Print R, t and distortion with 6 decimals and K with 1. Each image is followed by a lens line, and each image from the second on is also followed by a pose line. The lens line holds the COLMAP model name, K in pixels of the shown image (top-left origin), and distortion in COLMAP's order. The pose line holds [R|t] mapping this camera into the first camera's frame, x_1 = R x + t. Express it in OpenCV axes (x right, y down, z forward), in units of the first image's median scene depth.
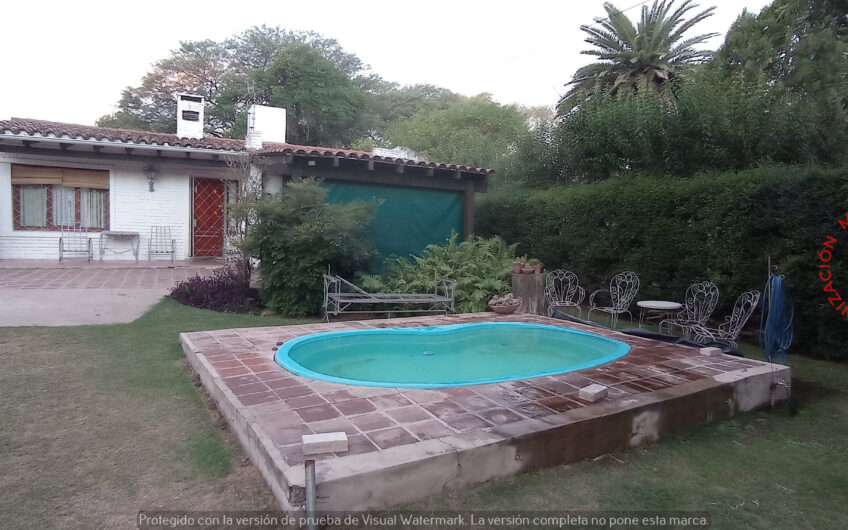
lens RADIAL K [[525.1, 0, 427.1], [0, 525.1, 264.7], [0, 0, 1]] dist [-0.053764, 0.040580]
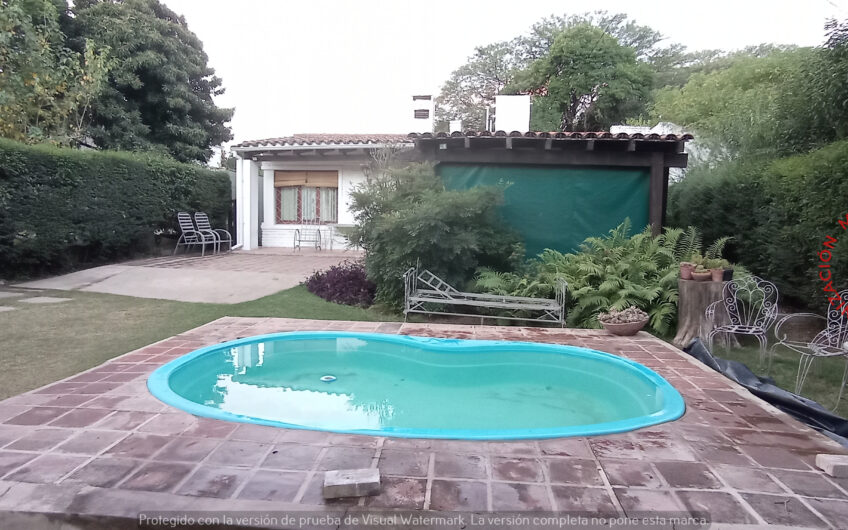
lens RADIAL K [[525.1, 0, 427.1], [0, 525.1, 264.7], [0, 0, 1]] dist [-0.053764, 0.040580]
pose [[0.809219, 0.037230, -0.586326, 0.306411], [-0.032672, 0.999297, 0.018359, -0.004126], [0.586598, 0.004300, 0.809867, 0.248389]]
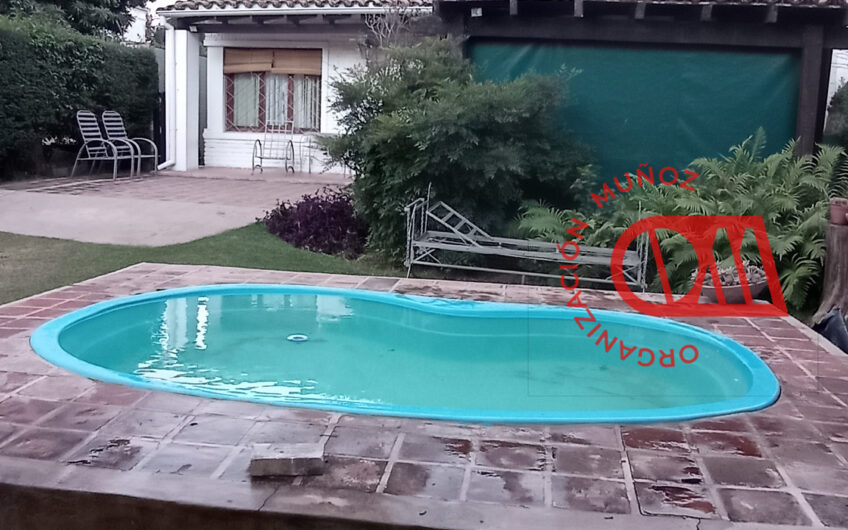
lens RADIAL K [[840.7, 0, 424.0], [0, 840.7, 265.0], [0, 0, 1]] dist [-0.049982, 0.032654]
pose [[0.772925, 0.100065, -0.626557, 0.359390], [-0.053005, 0.994217, 0.093395, 0.003602], [0.632279, -0.038977, 0.773759, 0.225865]]
